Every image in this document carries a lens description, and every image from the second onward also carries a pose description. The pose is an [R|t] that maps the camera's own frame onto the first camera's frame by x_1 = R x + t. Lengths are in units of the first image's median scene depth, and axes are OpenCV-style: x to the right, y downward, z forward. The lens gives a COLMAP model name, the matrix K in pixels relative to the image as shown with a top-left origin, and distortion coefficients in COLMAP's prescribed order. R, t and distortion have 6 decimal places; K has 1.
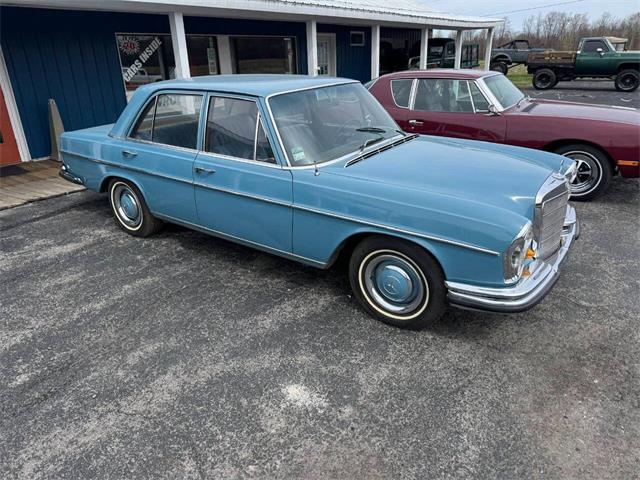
lens RADIAL K [[461.1, 0, 318.2], [0, 461.1, 239.6], [0, 0, 1]] dist [0.027256, -0.026407]
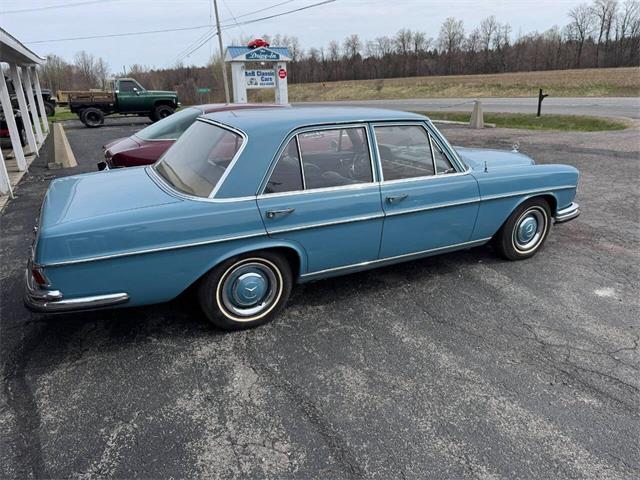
lens RADIAL K [[461.1, 0, 321.9], [0, 461.1, 242.6], [0, 0, 1]] dist [0.027256, -0.026407]
pose [[0.444371, -0.284155, 0.849583, -1.090816], [0.345667, 0.929306, 0.130020, -0.223874], [-0.826468, 0.235896, 0.511179, 0.586976]]
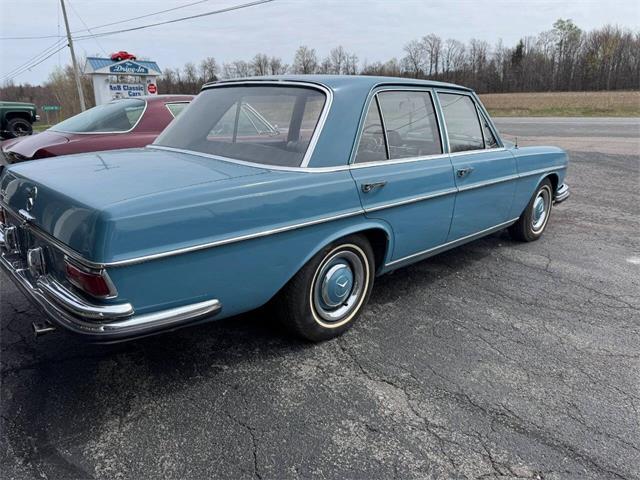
lens RADIAL K [[461.1, 0, 322.1], [0, 461.1, 235.7], [0, 0, 1]] dist [0.027256, -0.026407]
pose [[0.160118, -0.251046, 0.954640, -1.077787], [0.372539, 0.910966, 0.177076, -0.272111], [-0.914099, 0.327288, 0.239386, 0.981158]]
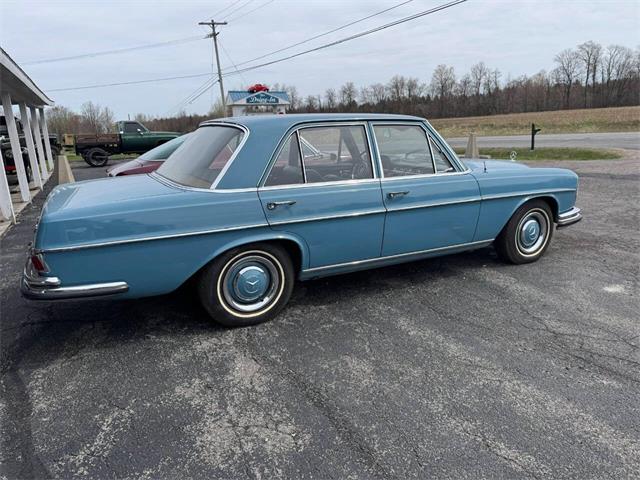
lens RADIAL K [[461.1, 0, 317.9], [0, 461.1, 235.2], [0, 0, 1]] dist [0.027256, -0.026407]
pose [[0.447217, -0.199343, 0.871929, -1.107693], [0.361270, 0.932047, 0.027790, -0.142373], [-0.818218, 0.302574, 0.488844, 0.617563]]
